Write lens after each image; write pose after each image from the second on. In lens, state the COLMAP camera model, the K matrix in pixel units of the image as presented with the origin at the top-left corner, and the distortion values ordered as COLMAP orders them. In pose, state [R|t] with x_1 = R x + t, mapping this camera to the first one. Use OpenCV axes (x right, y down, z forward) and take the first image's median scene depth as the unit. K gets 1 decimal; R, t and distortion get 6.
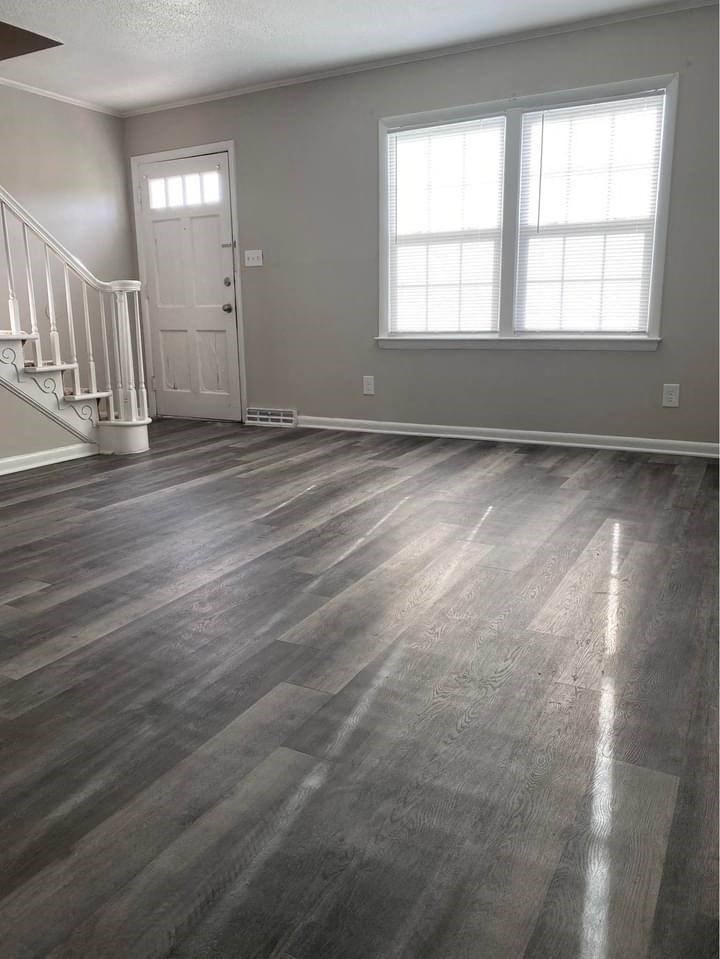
lens RADIAL K [[735.7, 0, 360.0], [0, 735.7, 479.5], [0, 0, 1]] dist [-0.006769, -0.003498]
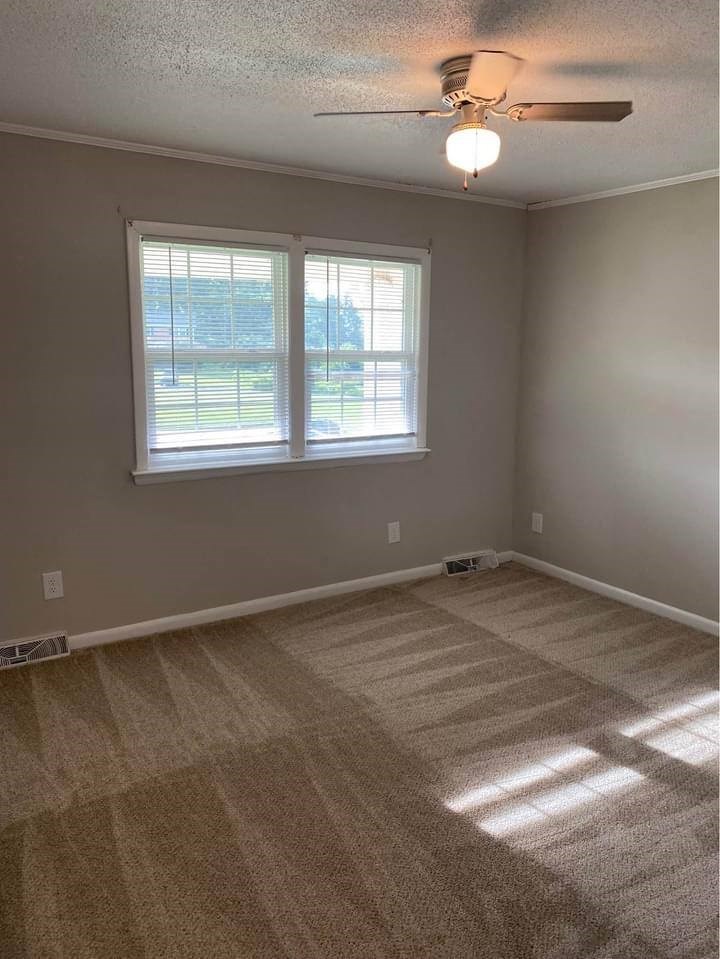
lens RADIAL K [[735.7, 0, 360.0], [0, 735.7, 479.5], [0, 0, 1]] dist [-0.006769, -0.003498]
pose [[0.483433, -0.134032, 0.865059, -0.646838], [0.203911, 0.978266, 0.037618, -0.186629], [-0.851301, 0.158209, 0.500257, 0.414575]]
